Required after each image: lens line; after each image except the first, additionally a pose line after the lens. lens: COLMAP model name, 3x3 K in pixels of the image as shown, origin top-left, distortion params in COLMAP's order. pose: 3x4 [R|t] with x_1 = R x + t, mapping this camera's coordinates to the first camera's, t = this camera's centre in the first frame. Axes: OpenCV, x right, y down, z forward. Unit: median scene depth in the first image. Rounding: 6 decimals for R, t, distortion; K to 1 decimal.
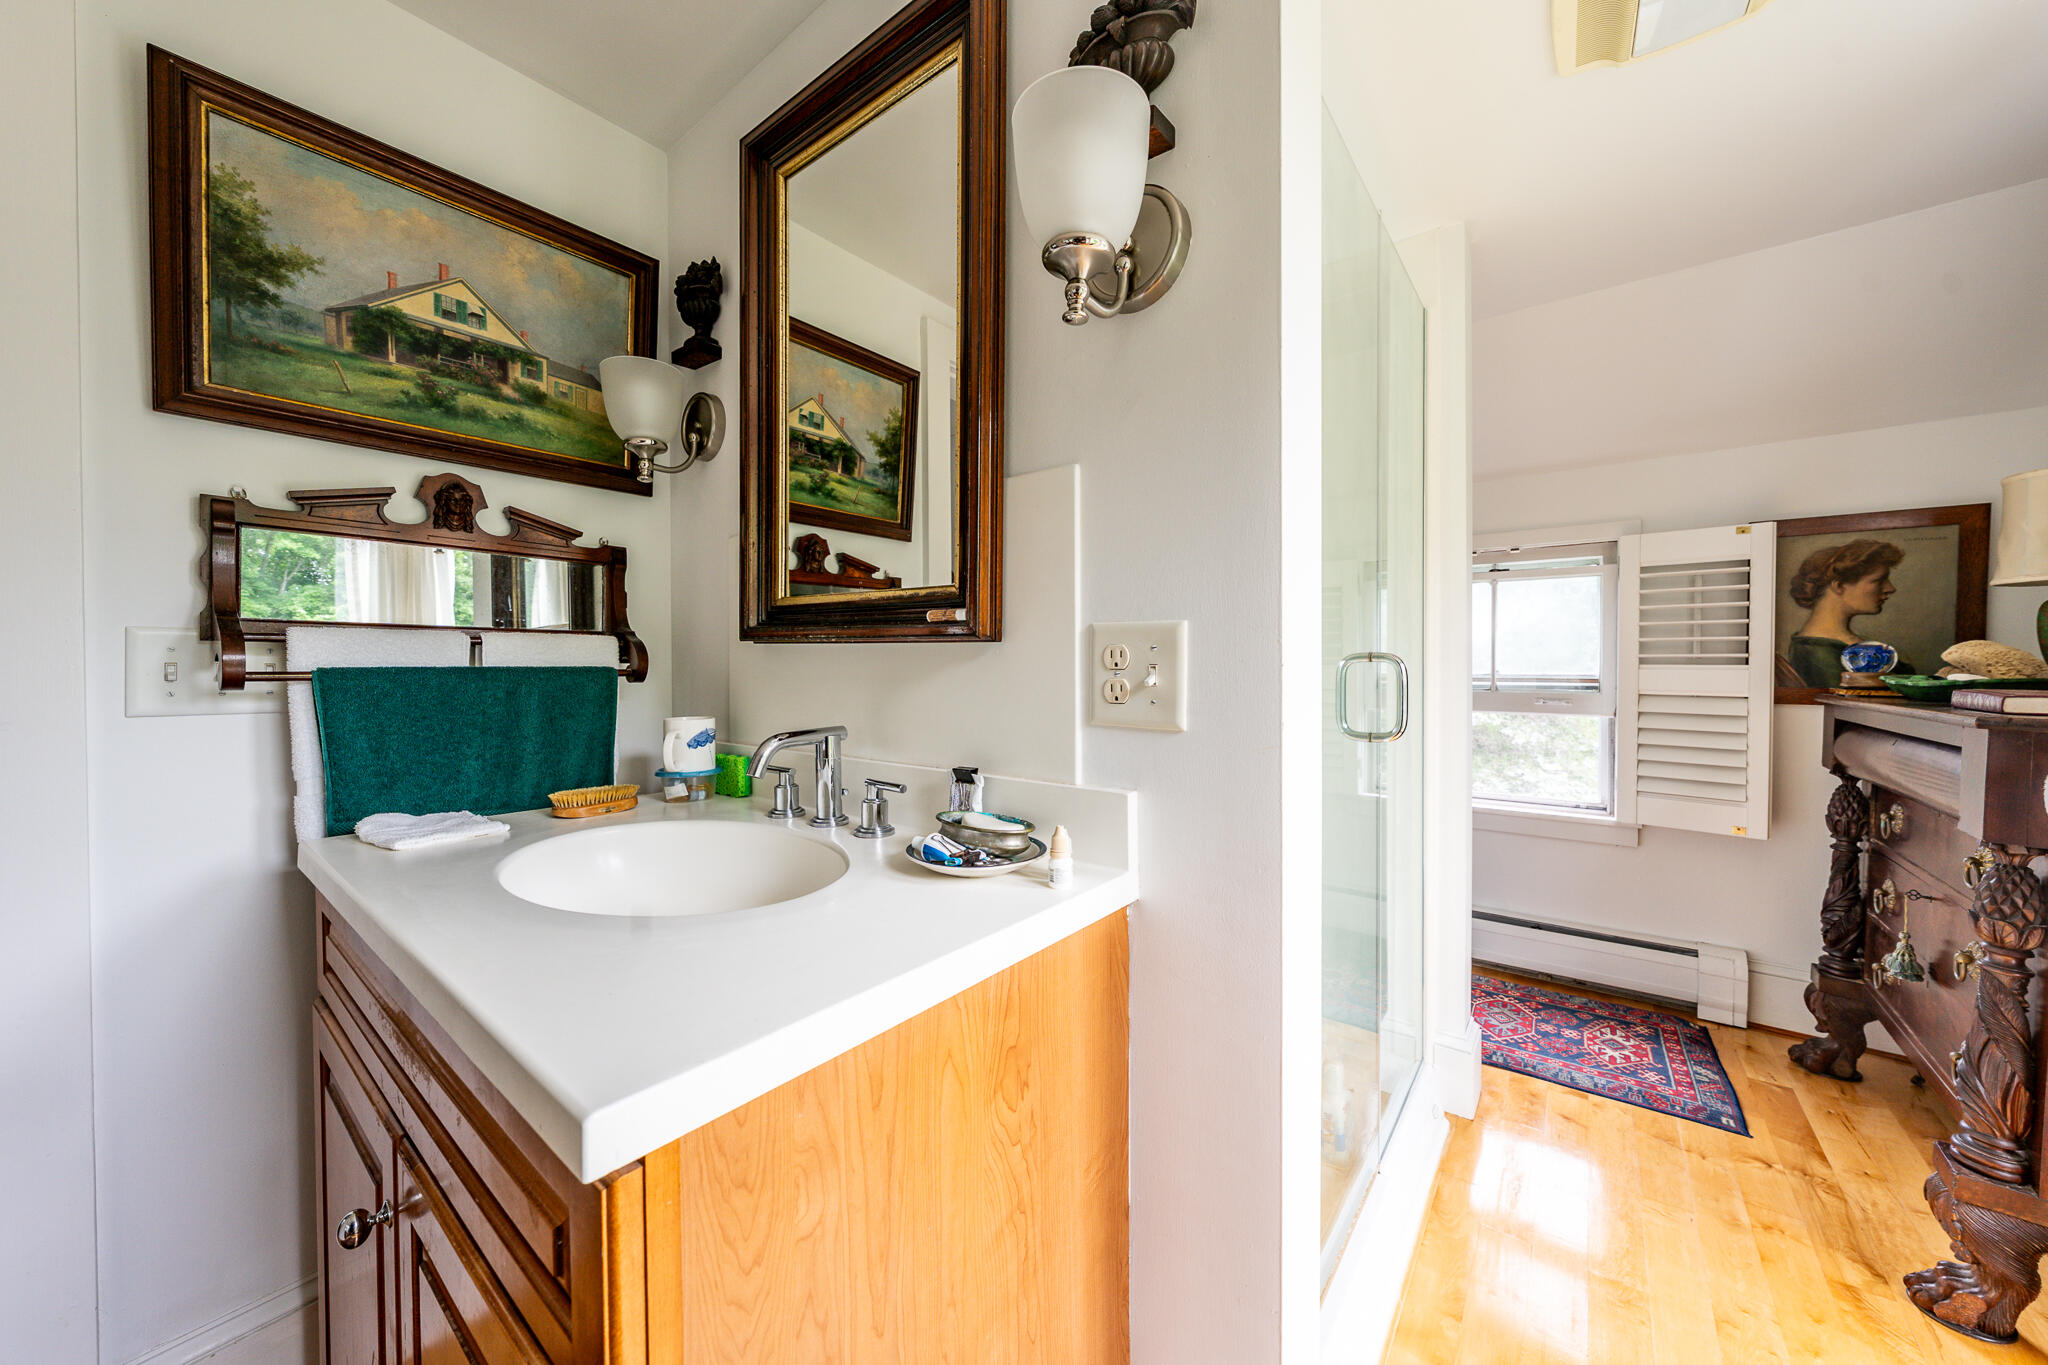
lens RADIAL K [[725.8, 0, 1024.5], [0, 725.8, 670.5], [0, 0, 1]] dist [-0.000139, -0.000001]
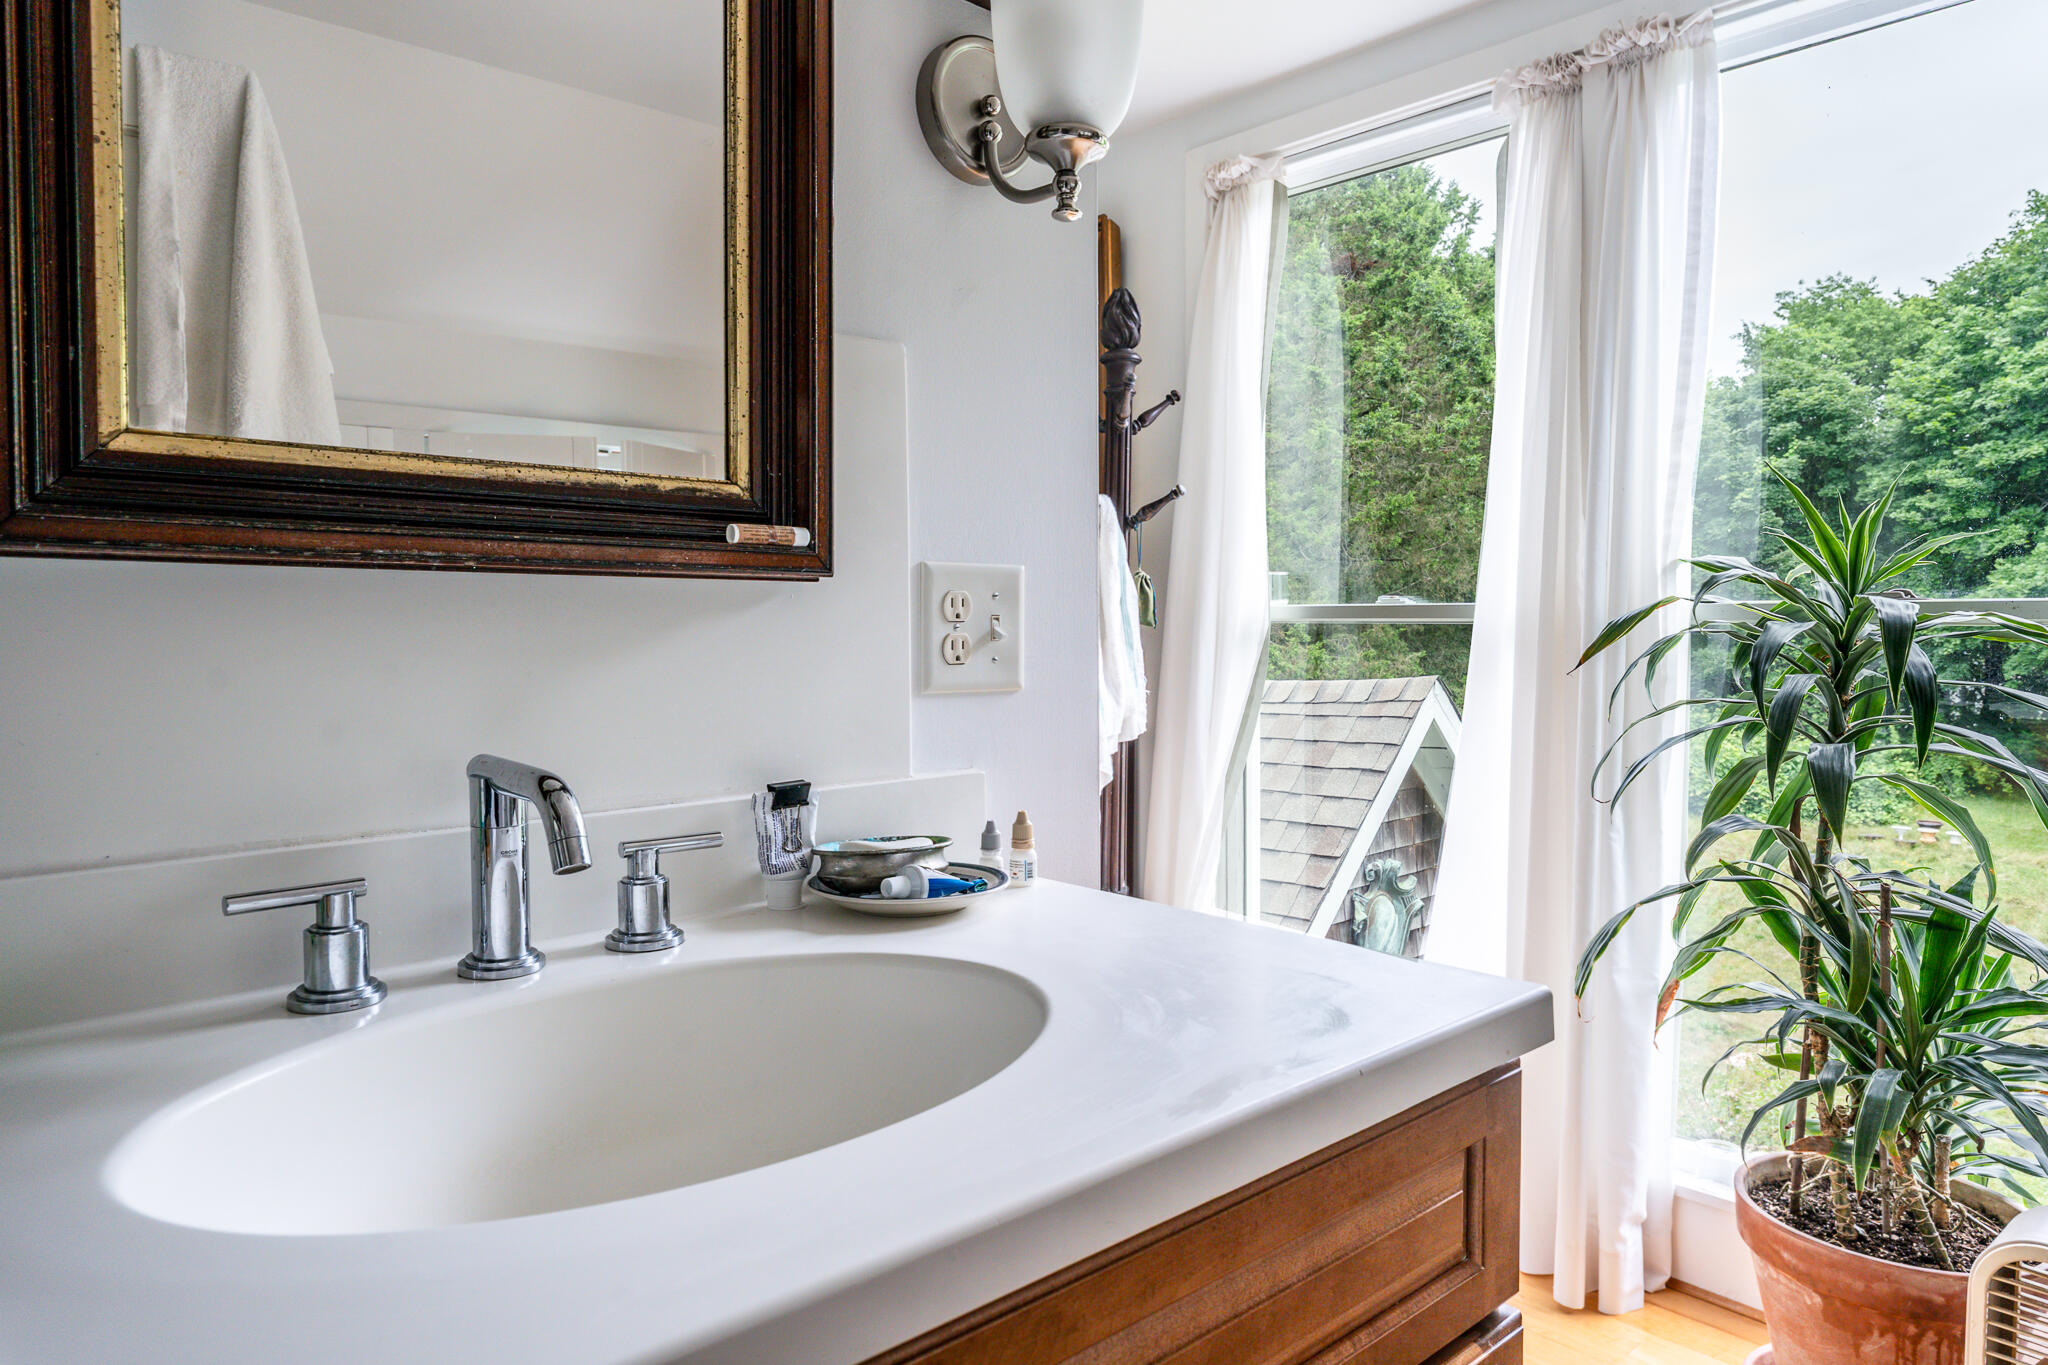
lens RADIAL K [[1316.4, 0, 1024.2], [0, 1316.4, 679.9], [0, 0, 1]] dist [0.001293, 0.000202]
pose [[0.166188, -0.054898, 0.984565, -1.177278], [0.009476, 0.998492, 0.054075, -0.013840], [-0.986048, 0.000343, 0.166458, 0.622038]]
